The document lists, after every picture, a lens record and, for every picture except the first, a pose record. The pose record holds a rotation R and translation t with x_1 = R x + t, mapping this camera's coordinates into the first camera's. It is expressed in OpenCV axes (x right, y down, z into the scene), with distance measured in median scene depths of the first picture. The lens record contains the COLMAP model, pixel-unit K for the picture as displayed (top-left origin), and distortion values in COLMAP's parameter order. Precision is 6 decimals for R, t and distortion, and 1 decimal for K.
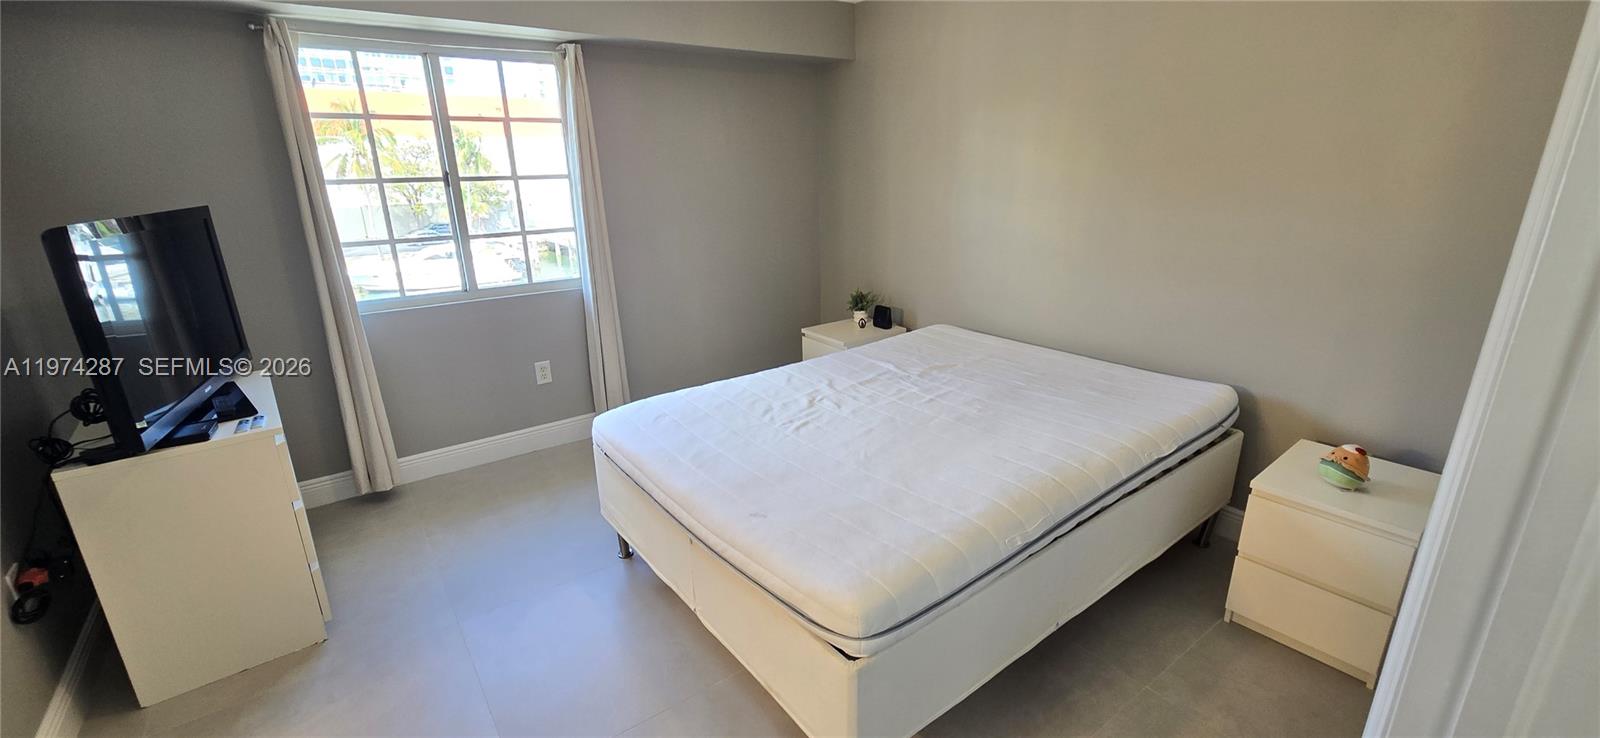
lens RADIAL K [[652.3, 0, 791.9], [0, 652.3, 367.8], [0, 0, 1]] dist [-0.000208, -0.000016]
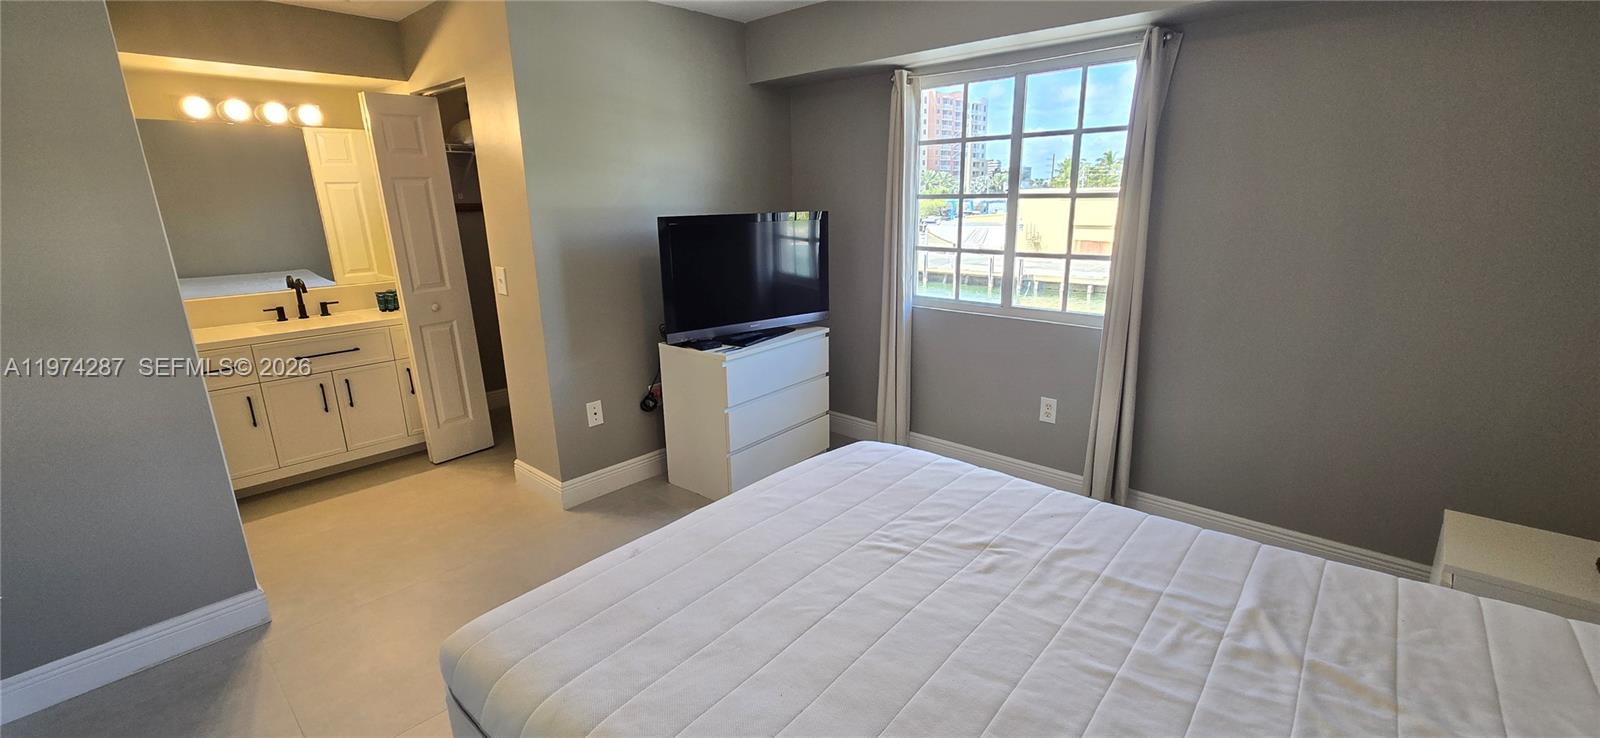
lens RADIAL K [[652.3, 0, 791.9], [0, 652.3, 367.8], [0, 0, 1]] dist [-0.000208, -0.000016]
pose [[0.195663, 0.263873, -0.944503, 0.517373], [-0.277404, 0.938676, 0.204778, -0.179801], [0.940618, 0.221942, 0.256864, 0.569084]]
